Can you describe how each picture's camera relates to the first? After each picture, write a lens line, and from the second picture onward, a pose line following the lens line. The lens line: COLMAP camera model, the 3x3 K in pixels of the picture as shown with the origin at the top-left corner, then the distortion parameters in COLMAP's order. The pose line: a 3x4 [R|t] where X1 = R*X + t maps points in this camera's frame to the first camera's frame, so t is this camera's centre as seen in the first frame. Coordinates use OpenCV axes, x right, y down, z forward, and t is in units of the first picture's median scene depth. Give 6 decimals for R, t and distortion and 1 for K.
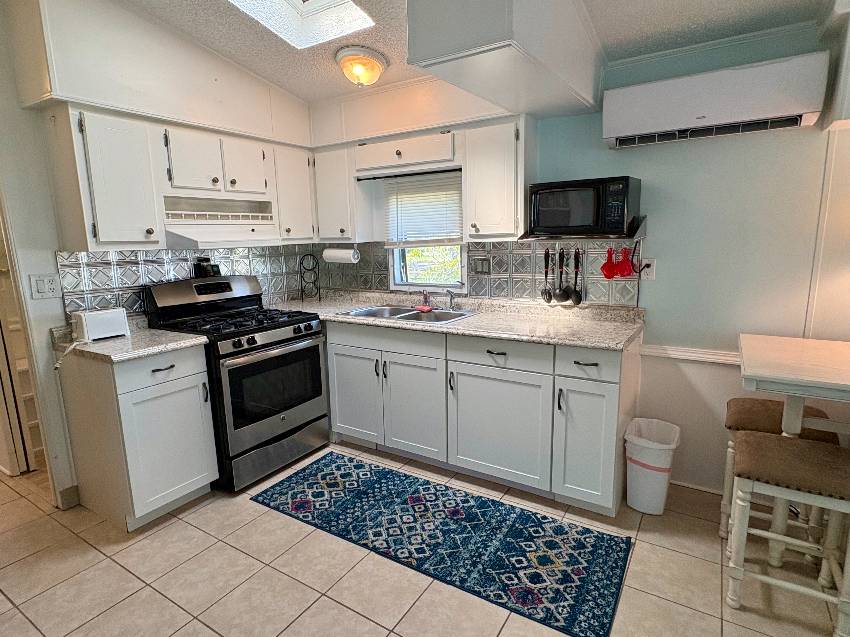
lens RADIAL K [[469.4, 0, 425.0], [0, 469.4, 318.5], [0, 0, 1]] dist [-0.000332, -0.000237]
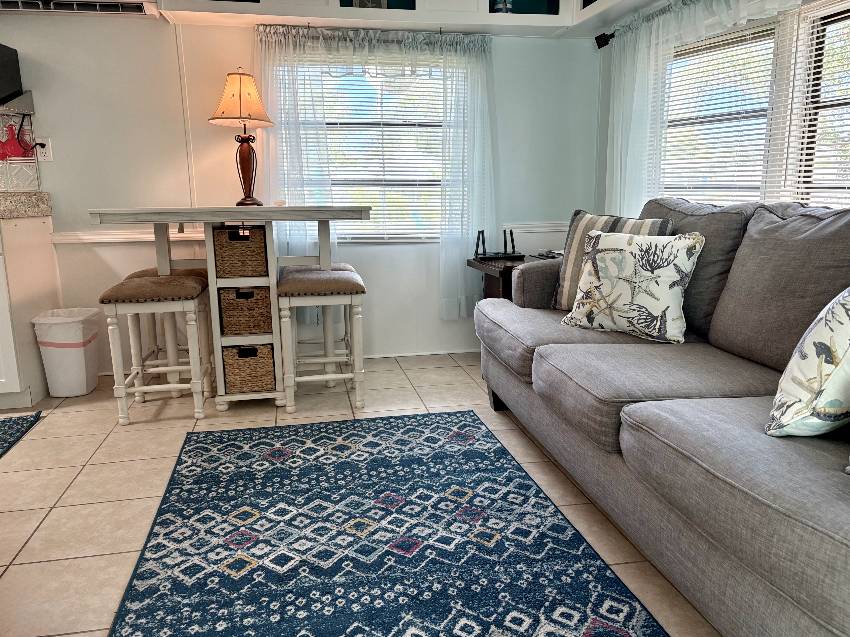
lens RADIAL K [[649.2, 0, 425.0], [0, 649.2, 318.5], [0, 0, 1]] dist [0.036196, -0.001092]
pose [[0.719702, -0.121363, 0.683594, 0.090403], [0.106759, 0.992238, 0.063761, 0.249549], [-0.686026, 0.027091, 0.727072, -0.514649]]
